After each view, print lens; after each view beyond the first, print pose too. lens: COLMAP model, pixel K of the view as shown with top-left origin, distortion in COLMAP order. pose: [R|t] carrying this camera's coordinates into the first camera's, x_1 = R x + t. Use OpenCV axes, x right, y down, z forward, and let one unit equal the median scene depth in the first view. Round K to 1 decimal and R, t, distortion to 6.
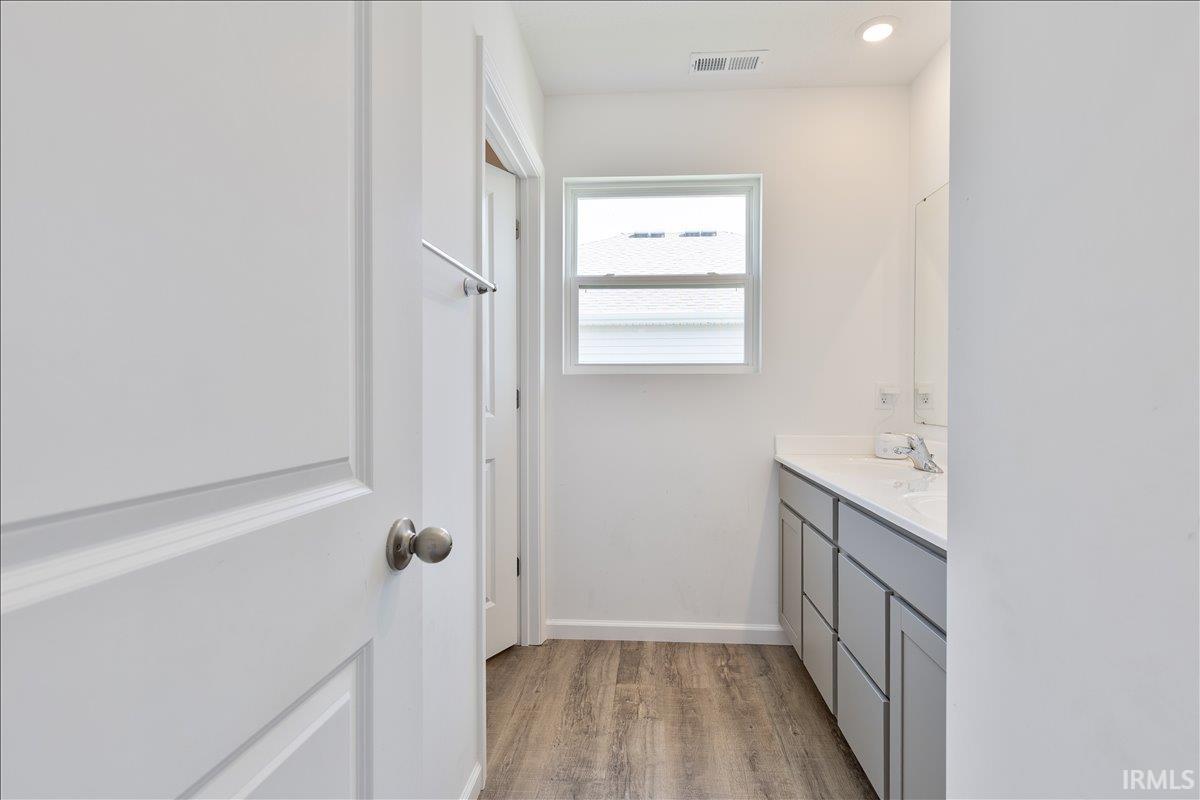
lens RADIAL K [[536.2, 0, 607.3], [0, 536.2, 399.3], [0, 0, 1]] dist [-0.004478, -0.000637]
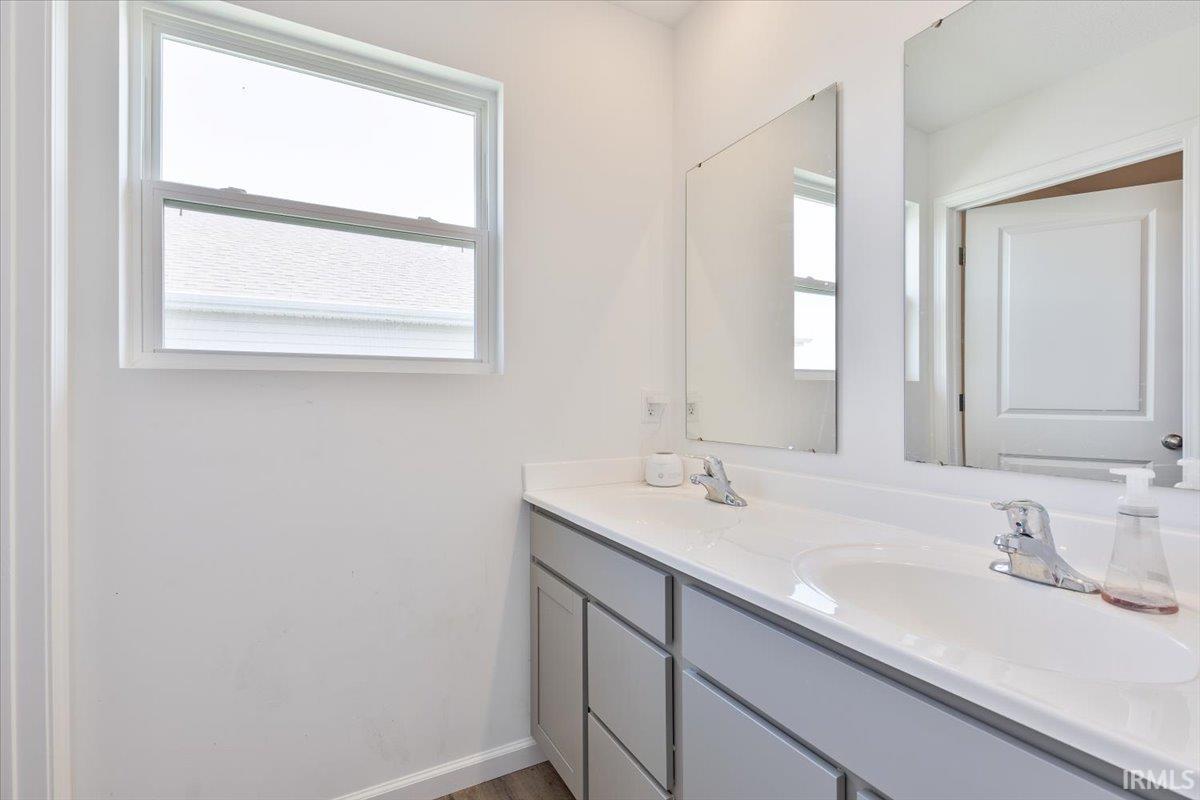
lens RADIAL K [[536.2, 0, 607.3], [0, 536.2, 399.3], [0, 0, 1]] dist [-0.004478, -0.000637]
pose [[0.831272, -0.002142, 0.555862, 0.018952], [0.010488, 0.999875, -0.011832, -0.007286], [-0.555768, 0.015665, 0.831190, 0.363933]]
